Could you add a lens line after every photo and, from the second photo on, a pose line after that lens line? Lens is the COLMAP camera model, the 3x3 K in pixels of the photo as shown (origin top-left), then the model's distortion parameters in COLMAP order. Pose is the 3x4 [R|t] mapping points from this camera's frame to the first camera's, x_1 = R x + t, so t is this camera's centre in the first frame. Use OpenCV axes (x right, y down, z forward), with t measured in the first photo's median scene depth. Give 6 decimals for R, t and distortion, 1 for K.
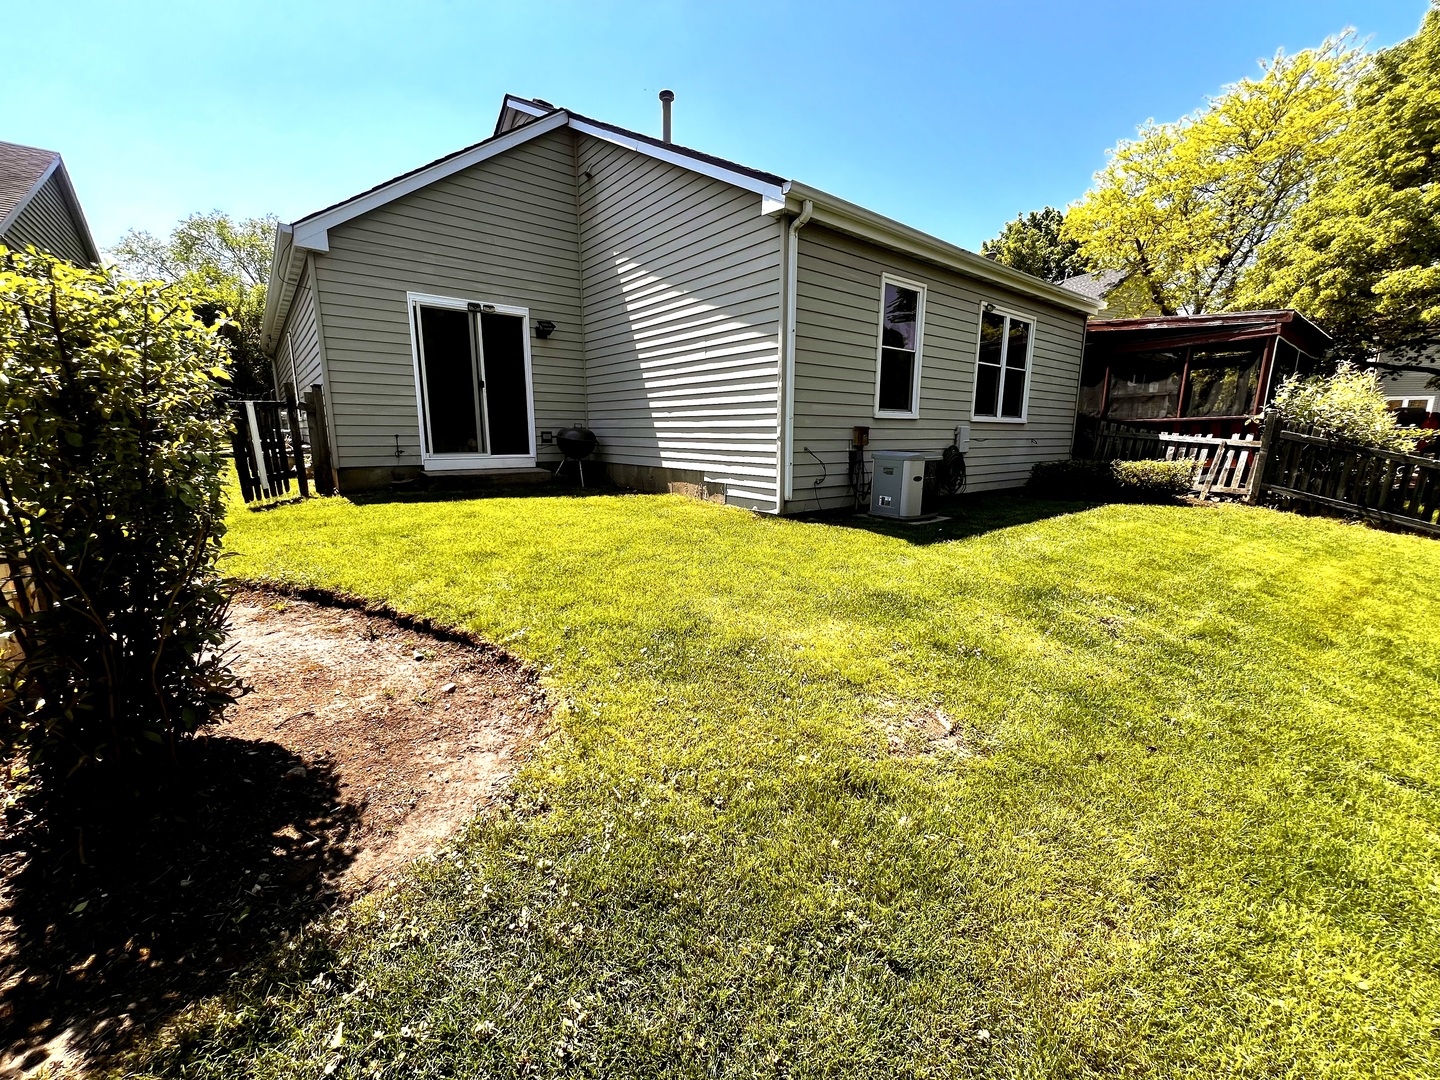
lens RADIAL K [[575.5, 0, 720.0], [0, 575.5, 540.0], [0, 0, 1]] dist [-0.000014, -0.000623]
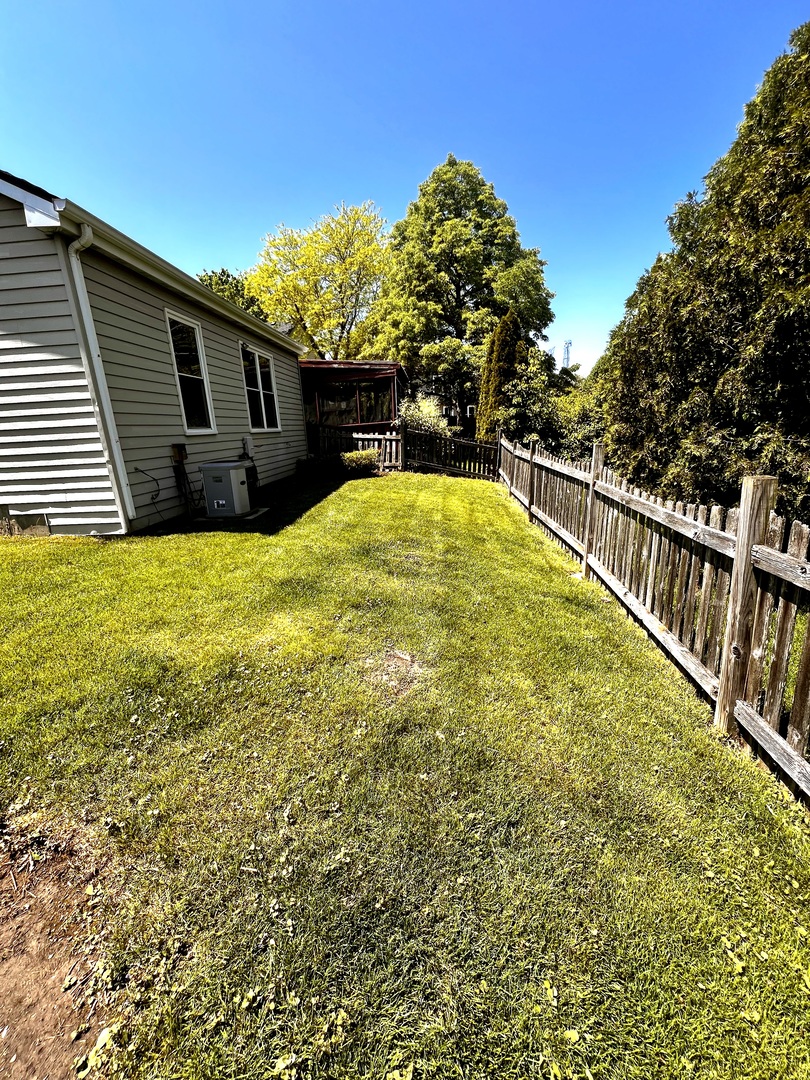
lens RADIAL K [[431.6, 0, 405.0], [0, 431.6, 540.0], [0, 0, 1]] dist [-0.000014, -0.000623]
pose [[0.671759, -0.225683, 0.705554, -0.110509], [0.187830, 0.973227, 0.132469, -0.040442], [-0.716561, 0.043537, 0.696165, 0.082635]]
